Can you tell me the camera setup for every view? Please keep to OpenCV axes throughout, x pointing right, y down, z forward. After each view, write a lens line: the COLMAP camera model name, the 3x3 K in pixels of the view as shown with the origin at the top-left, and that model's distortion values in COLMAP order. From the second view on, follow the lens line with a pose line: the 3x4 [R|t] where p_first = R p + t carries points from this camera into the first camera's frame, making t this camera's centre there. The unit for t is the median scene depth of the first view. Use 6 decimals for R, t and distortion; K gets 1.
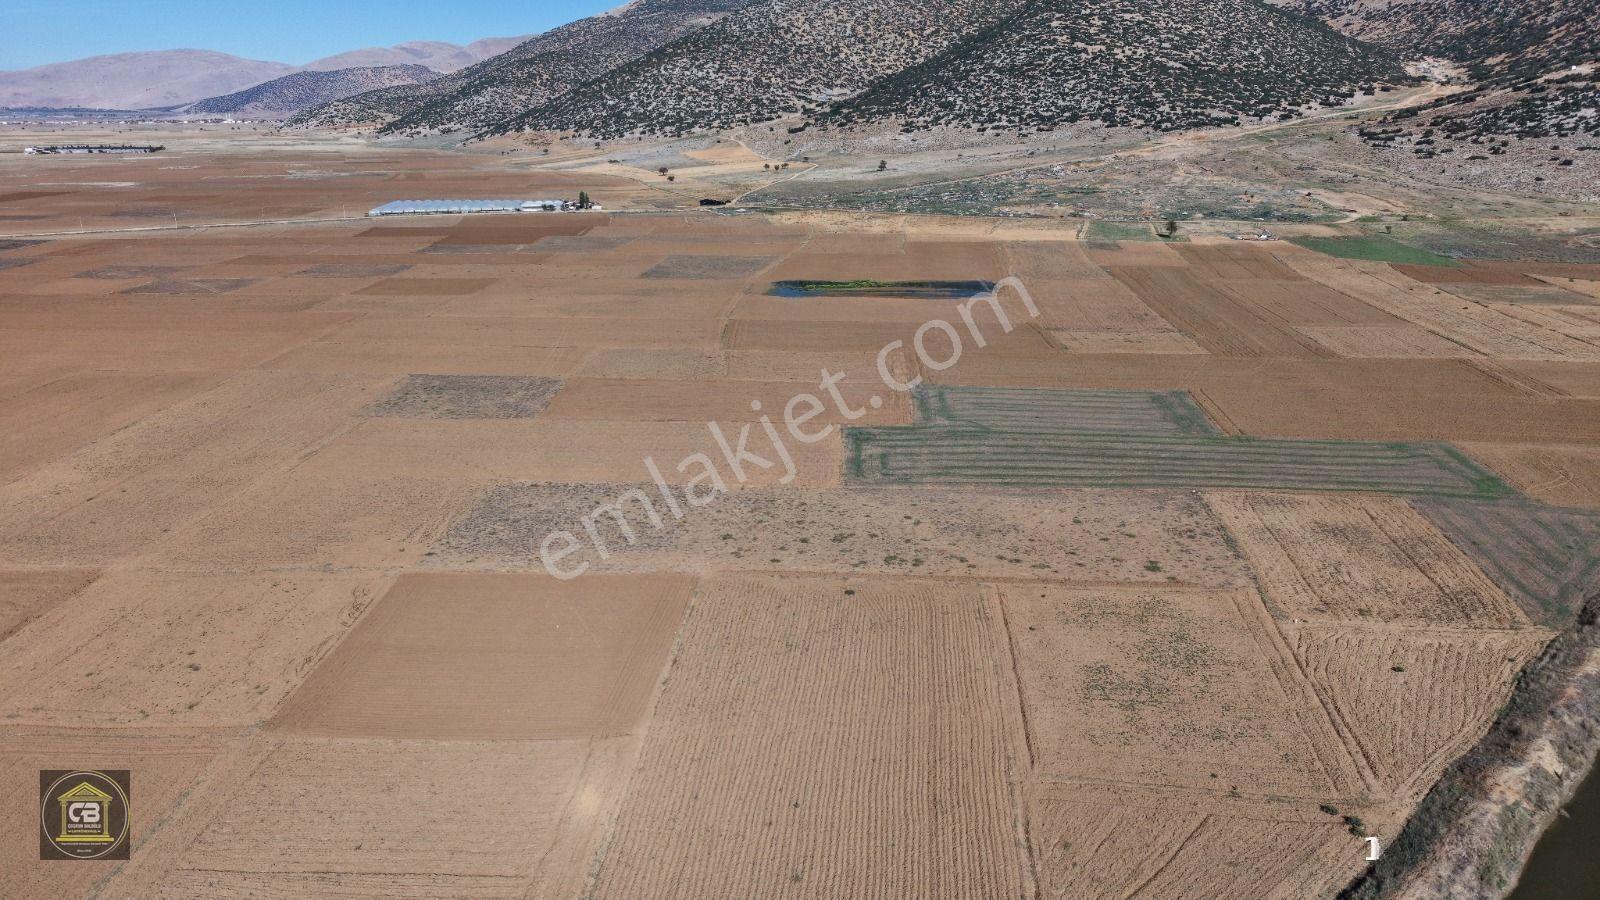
lens RADIAL K [[1070.4, 0, 801.5], [0, 1070.4, 449.4], [0, 0, 1]] dist [0.028694, -0.027690]
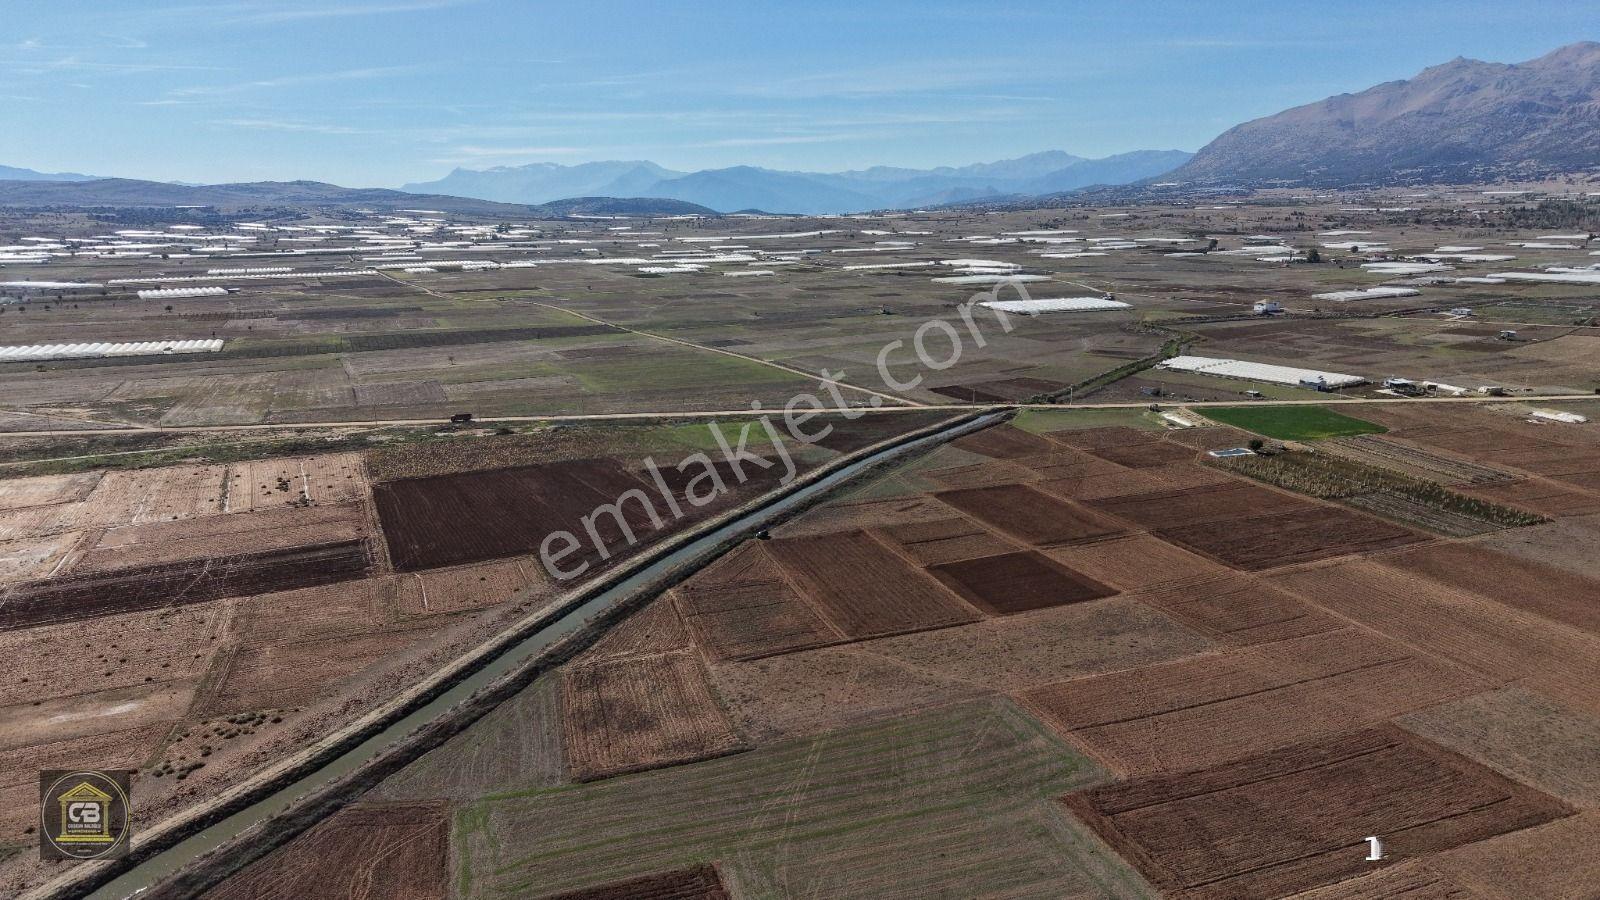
lens RADIAL K [[1070.4, 0, 798.1], [0, 1070.4, 456.0], [0, 0, 1]] dist [0.028694, -0.027690]
pose [[-0.912213, 0.106182, -0.395718, 0.669503], [-0.112120, 0.864272, 0.490369, -0.730756], [0.394077, 0.491689, -0.776495, 1.604165]]
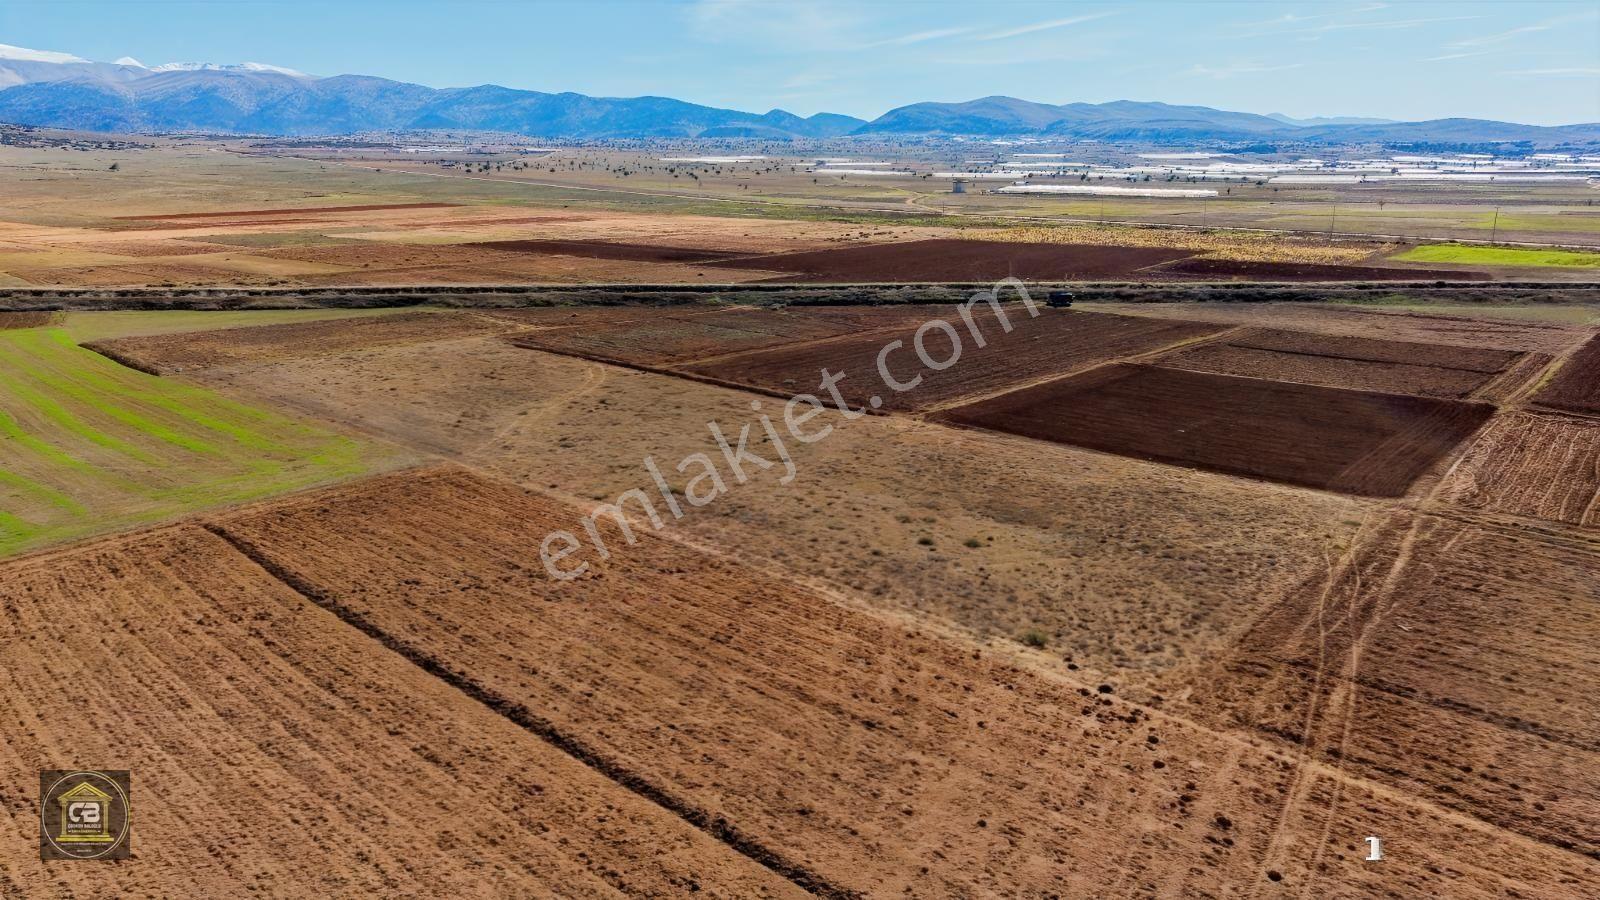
lens RADIAL K [[1070.4, 0, 800.9], [0, 1070.4, 444.2], [0, 0, 1]] dist [0.028694, -0.027690]
pose [[-0.775243, -0.157045, 0.611829, -0.344986], [0.193914, 0.862660, 0.467136, -0.151454], [-0.601162, 0.480786, -0.638317, 1.110248]]
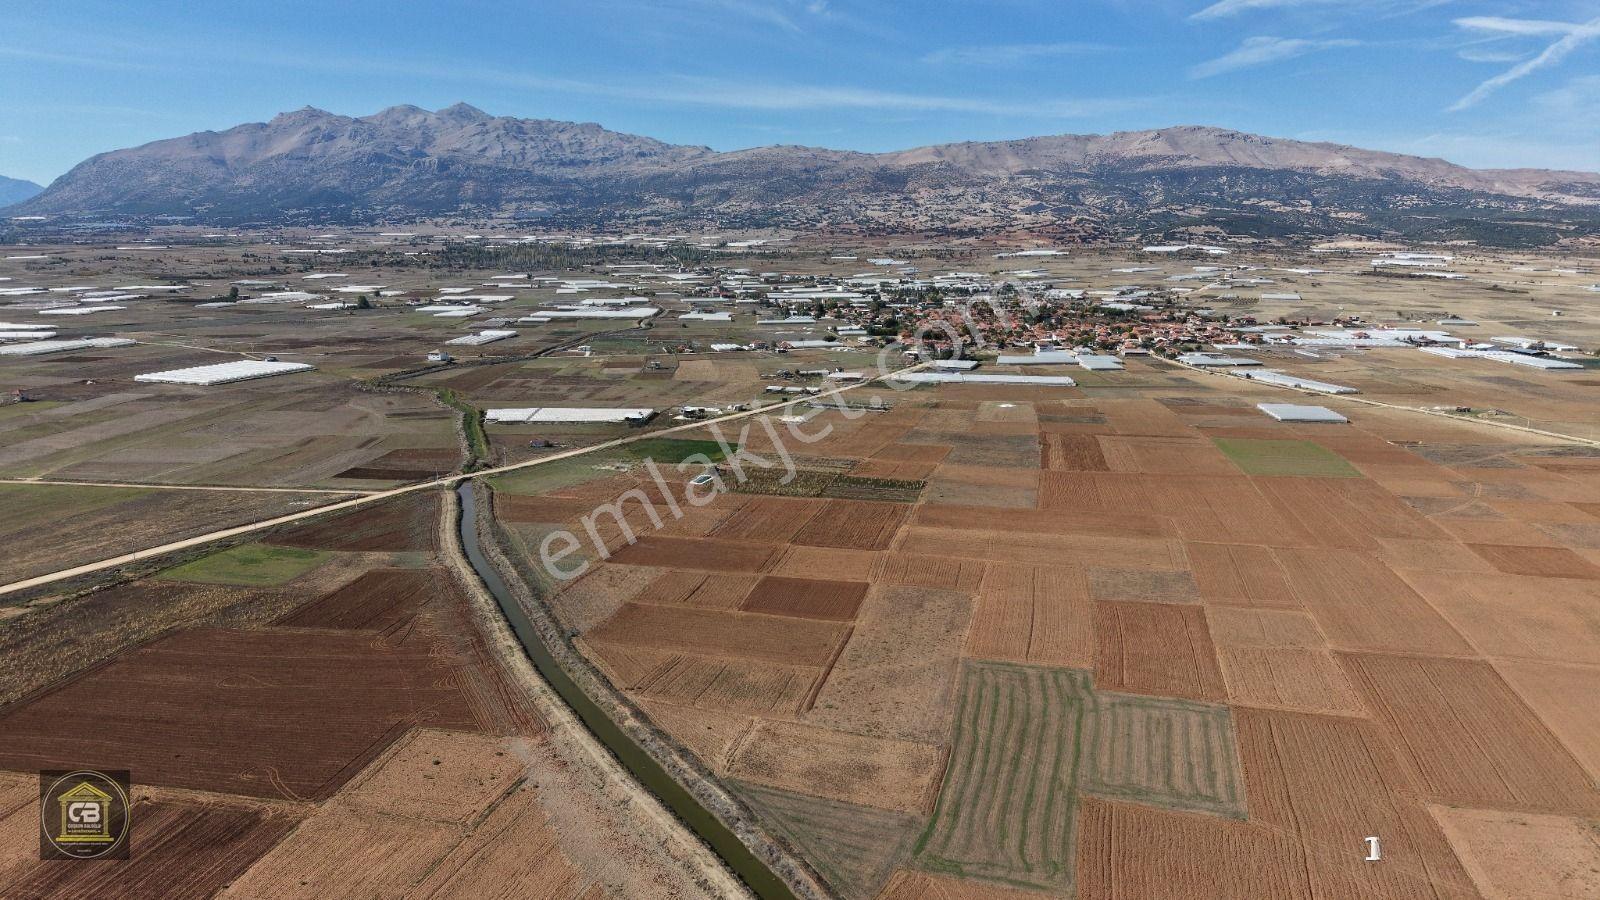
lens RADIAL K [[1070.4, 0, 802.0], [0, 1070.4, 456.8], [0, 0, 1]] dist [0.028694, -0.027690]
pose [[-0.184923, 0.204551, -0.961229, 1.595370], [-0.299667, 0.919781, 0.253382, -0.592167], [0.935950, 0.334905, -0.108791, 0.766093]]
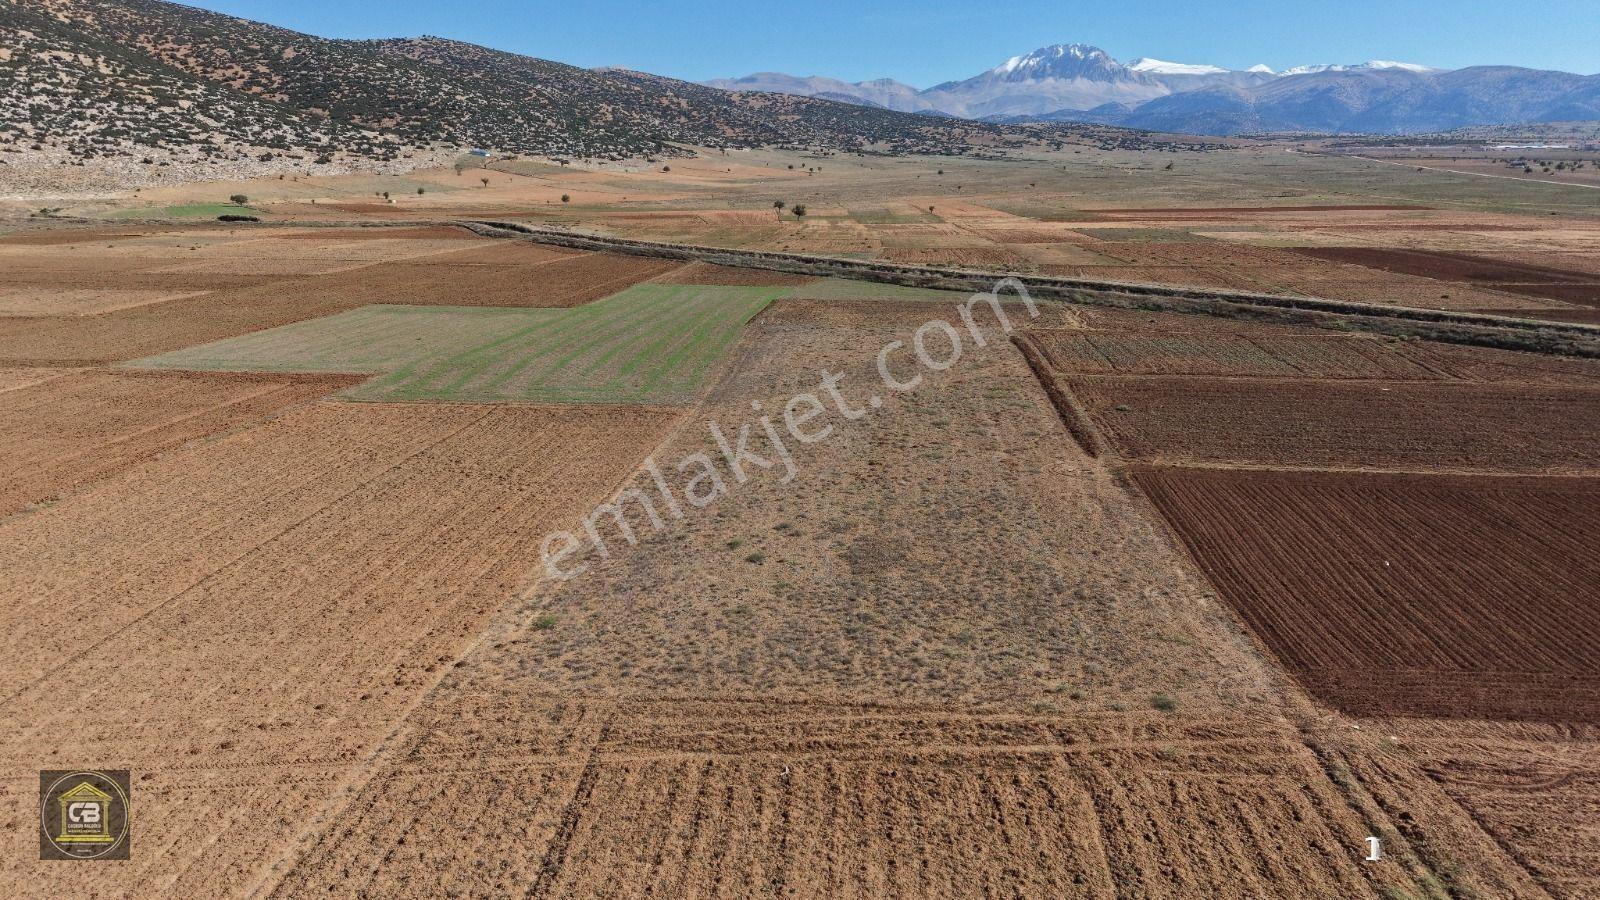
lens RADIAL K [[1070.4, 0, 800.6], [0, 1070.4, 454.9], [0, 0, 1]] dist [0.028694, -0.027690]
pose [[0.032039, -0.259092, 0.965321, -0.491617], [0.304208, 0.922522, 0.237508, -0.056457], [-0.952067, 0.286049, 0.108375, 0.815647]]
